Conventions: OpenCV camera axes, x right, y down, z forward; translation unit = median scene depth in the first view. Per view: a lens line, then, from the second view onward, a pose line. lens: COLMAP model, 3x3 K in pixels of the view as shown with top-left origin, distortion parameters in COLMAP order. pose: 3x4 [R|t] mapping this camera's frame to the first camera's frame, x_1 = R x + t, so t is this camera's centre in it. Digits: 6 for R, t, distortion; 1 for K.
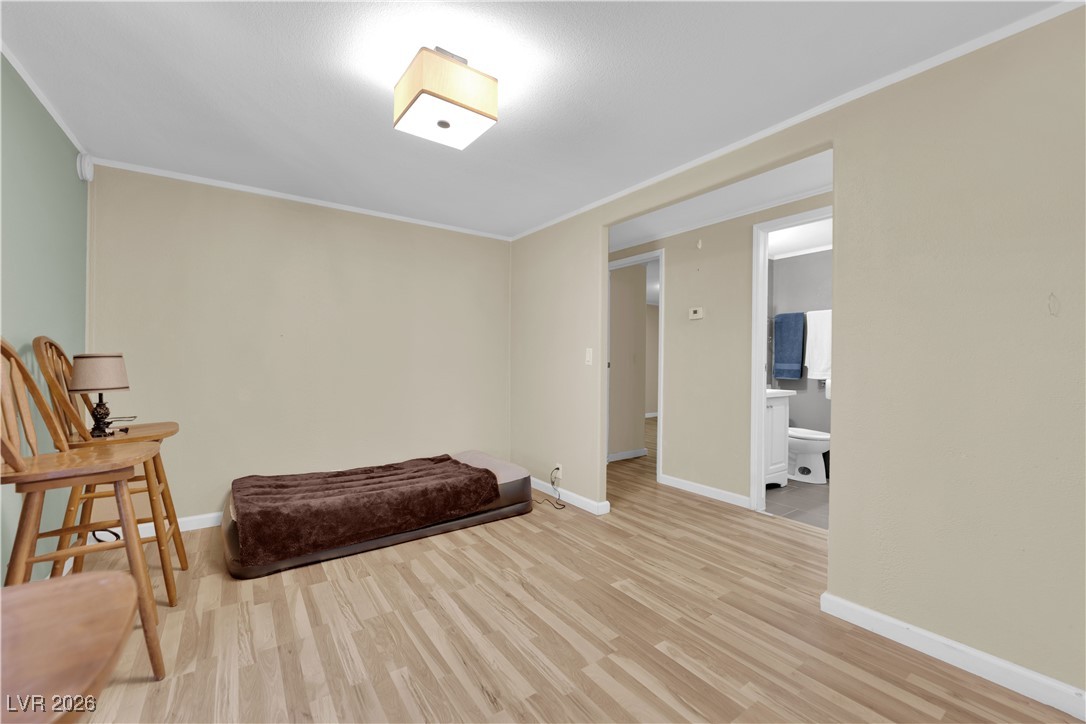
lens RADIAL K [[440.4, 0, 543.0], [0, 440.4, 362.0], [0, 0, 1]] dist [-0.001303, -0.000171]
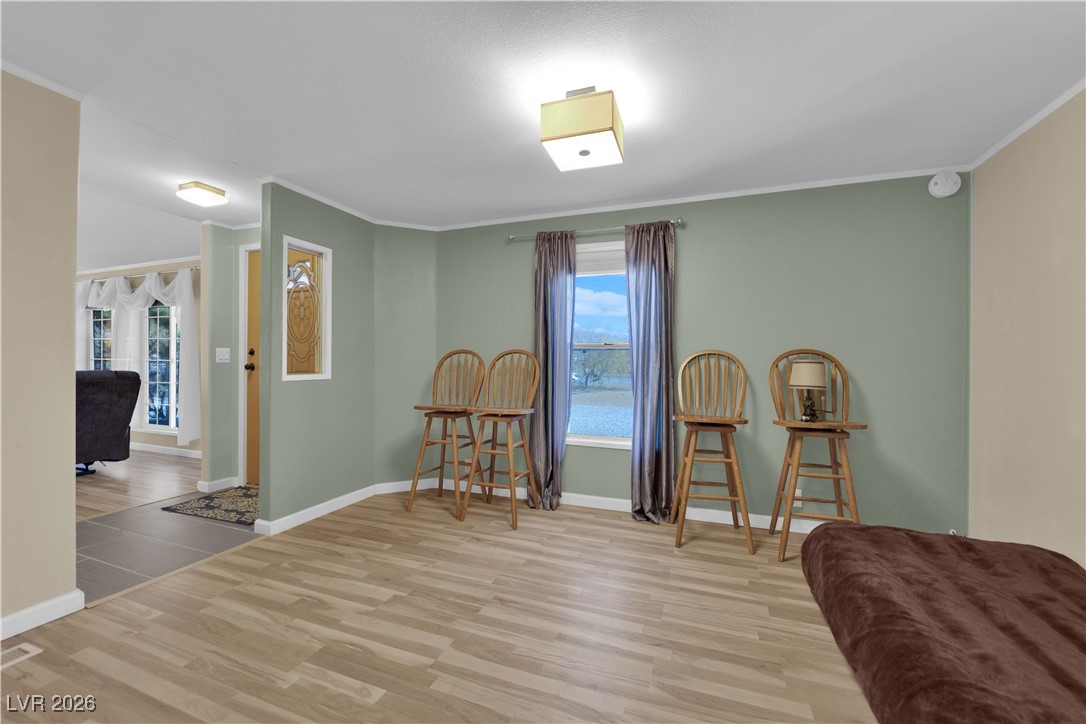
lens RADIAL K [[440.4, 0, 543.0], [0, 440.4, 362.0], [0, 0, 1]] dist [-0.001303, -0.000171]
pose [[-0.831142, -0.011042, -0.555951, 0.503217], [-0.010617, 0.999936, -0.003988, -0.001361], [0.555959, 0.002587, -0.831206, 1.960441]]
